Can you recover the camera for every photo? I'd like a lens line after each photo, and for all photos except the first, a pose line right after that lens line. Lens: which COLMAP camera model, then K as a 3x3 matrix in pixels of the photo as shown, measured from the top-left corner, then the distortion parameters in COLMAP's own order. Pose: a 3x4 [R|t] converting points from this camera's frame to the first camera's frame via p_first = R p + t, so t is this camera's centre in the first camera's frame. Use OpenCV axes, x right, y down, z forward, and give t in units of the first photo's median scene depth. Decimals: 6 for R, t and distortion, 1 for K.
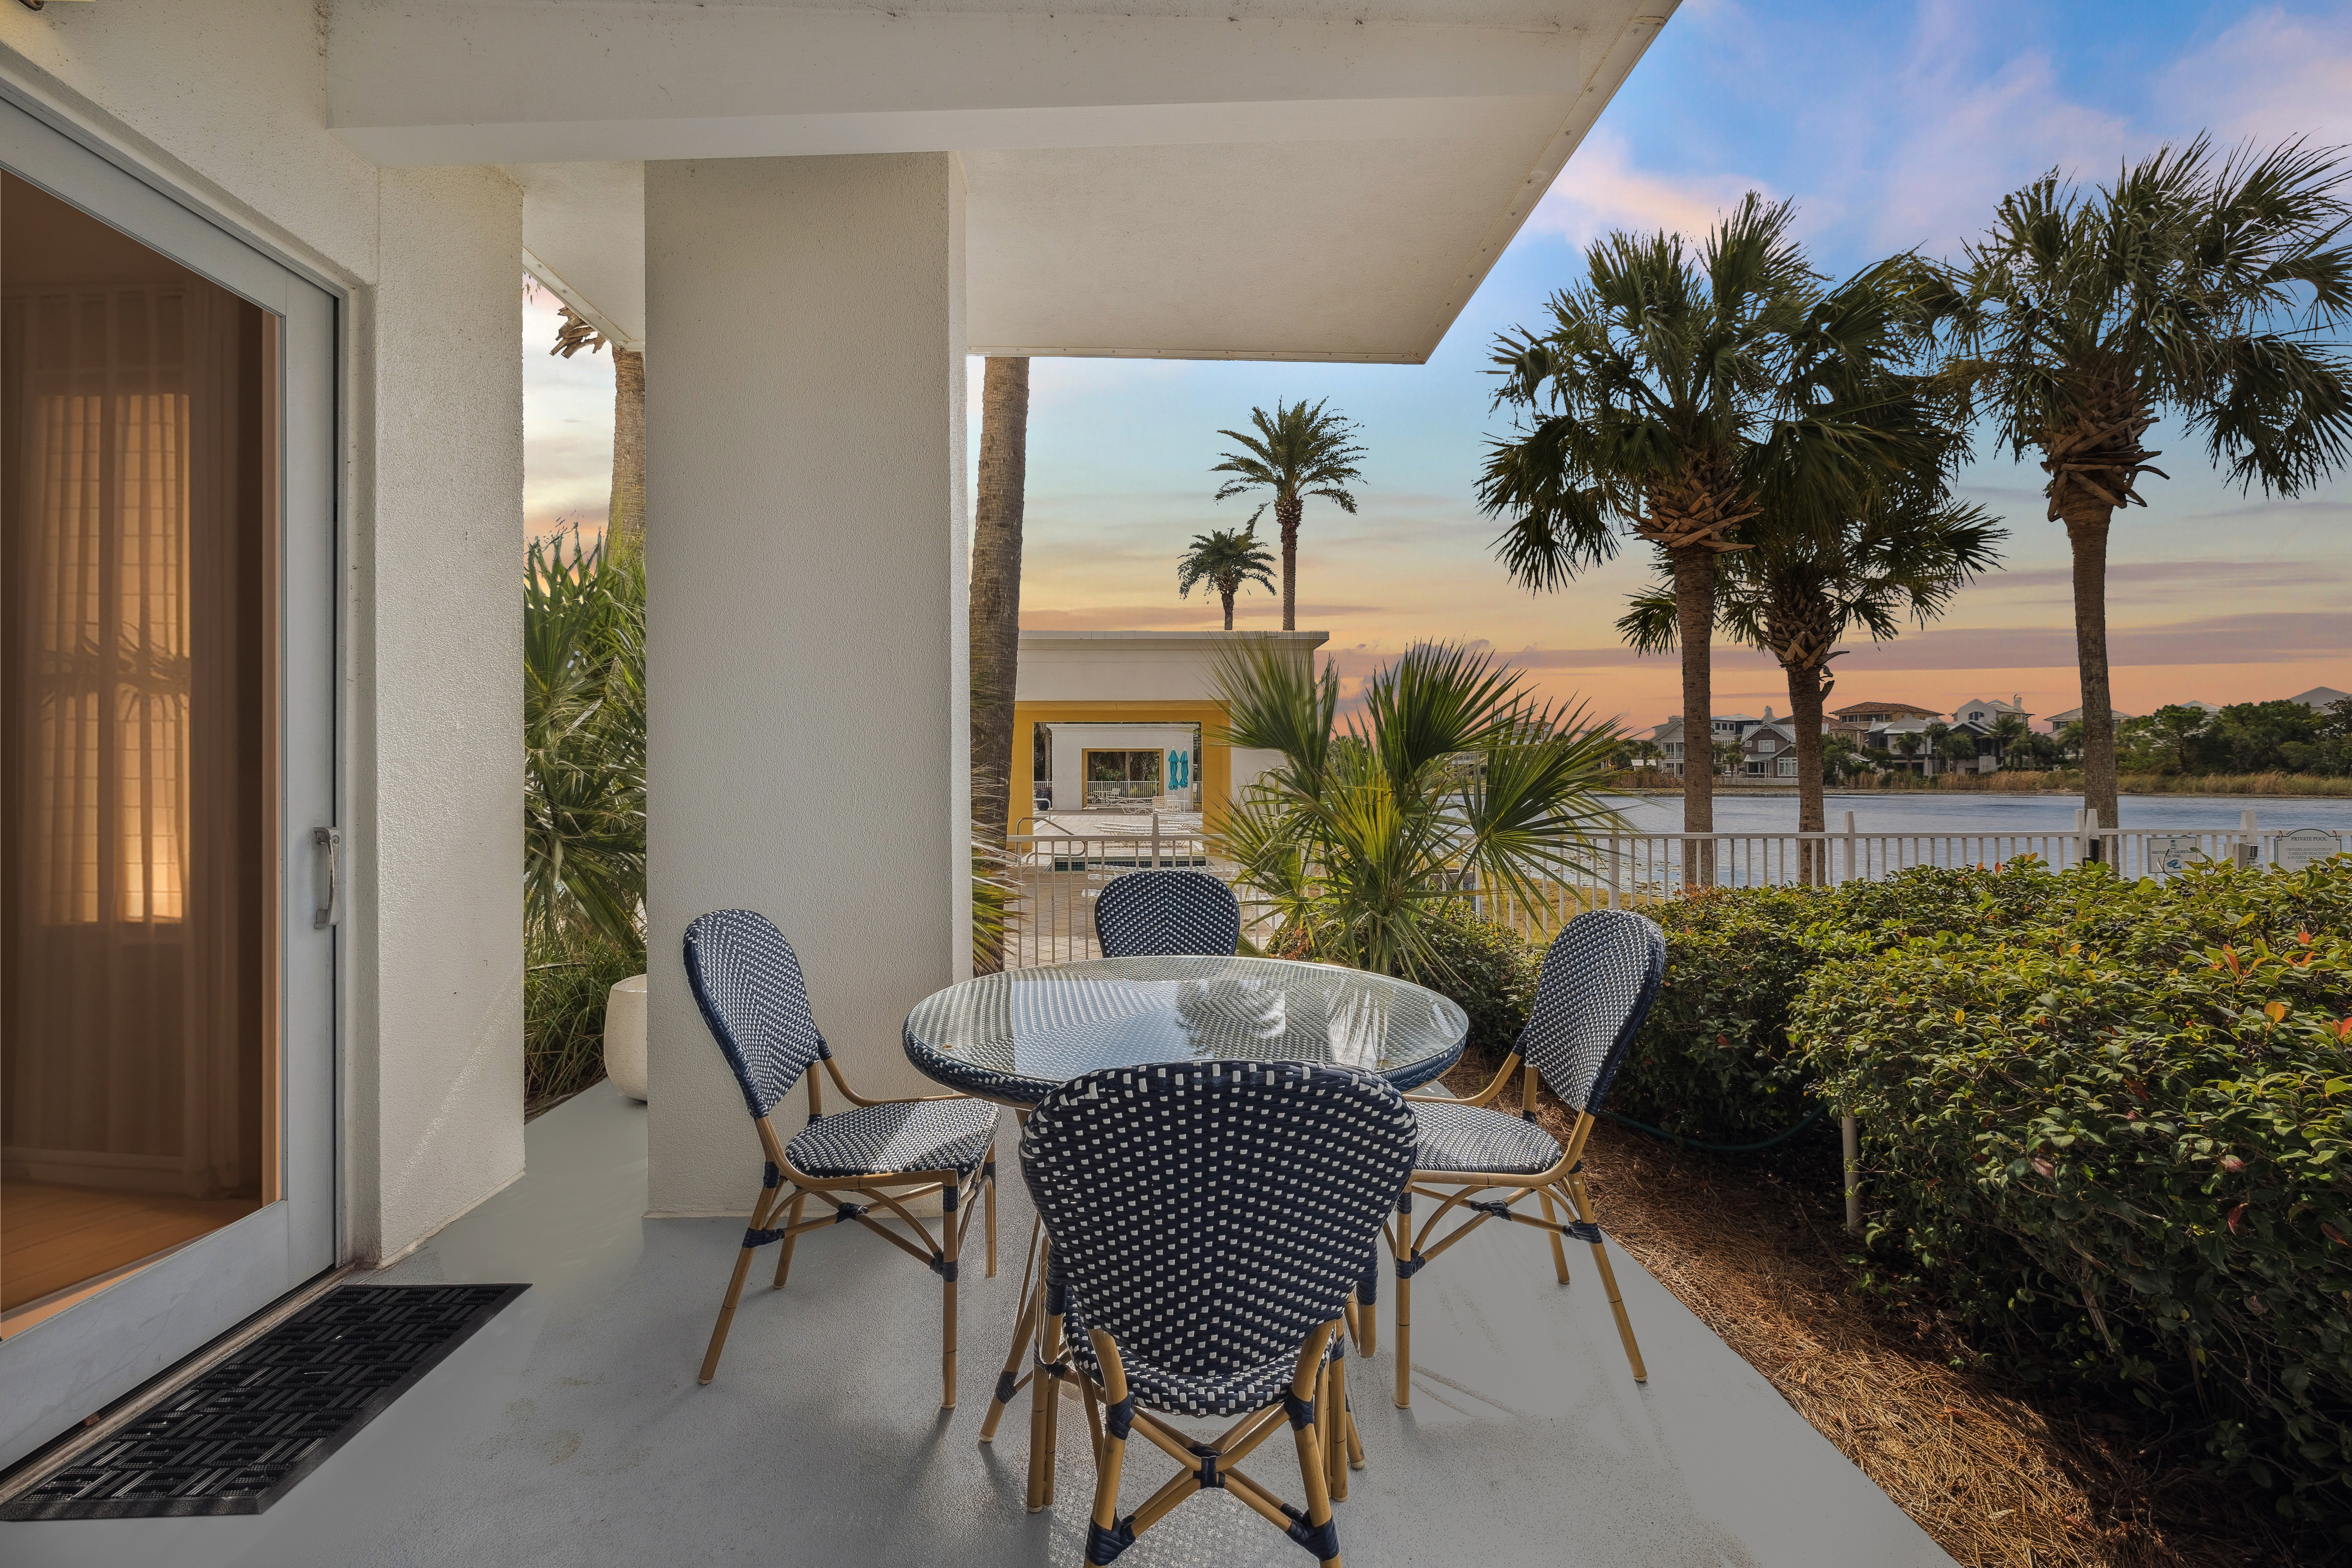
lens RADIAL K [[1018.0, 0, 1156.8], [0, 1018.0, 757.3], [0, 0, 1]] dist [0.001130, 0.000164]
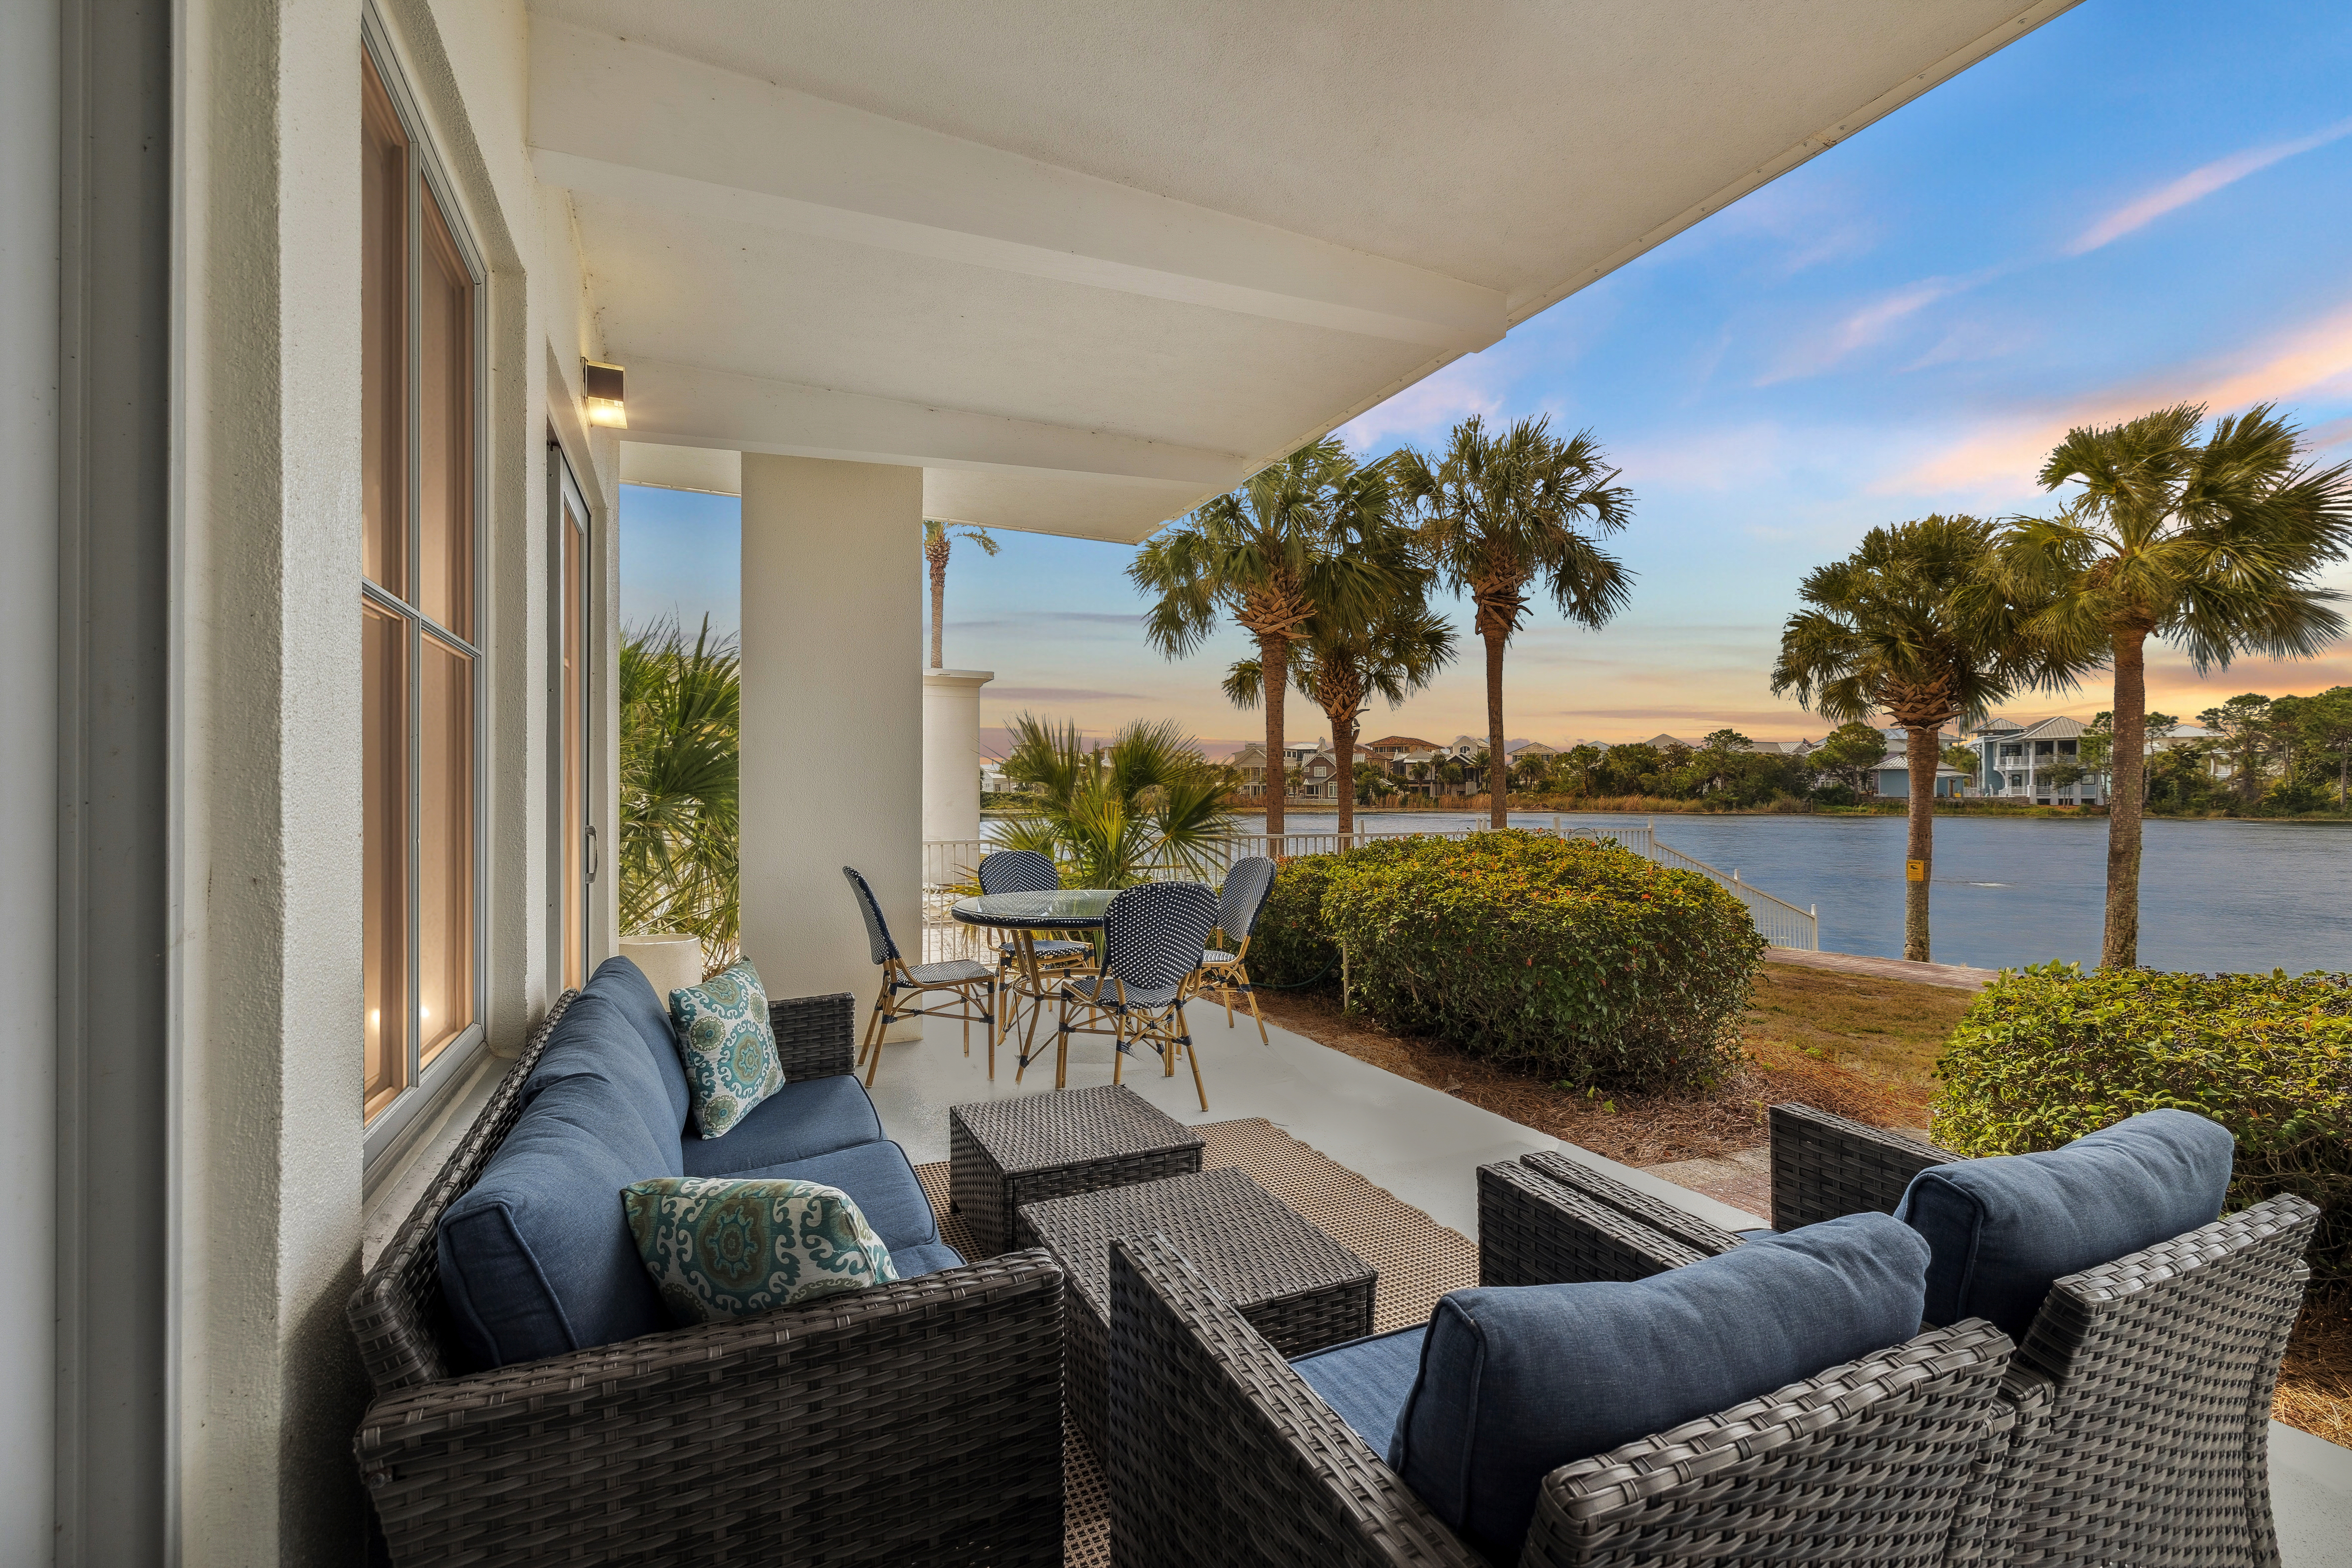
lens RADIAL K [[1018.0, 0, 1176.5], [0, 1018.0, 788.6], [0, 0, 1]] dist [0.001130, 0.000164]
pose [[0.921265, 0.005142, 0.388900, -0.132727], [-0.009350, 0.999916, 0.008927, -0.005074], [-0.388822, -0.011860, 0.921237, -0.227836]]
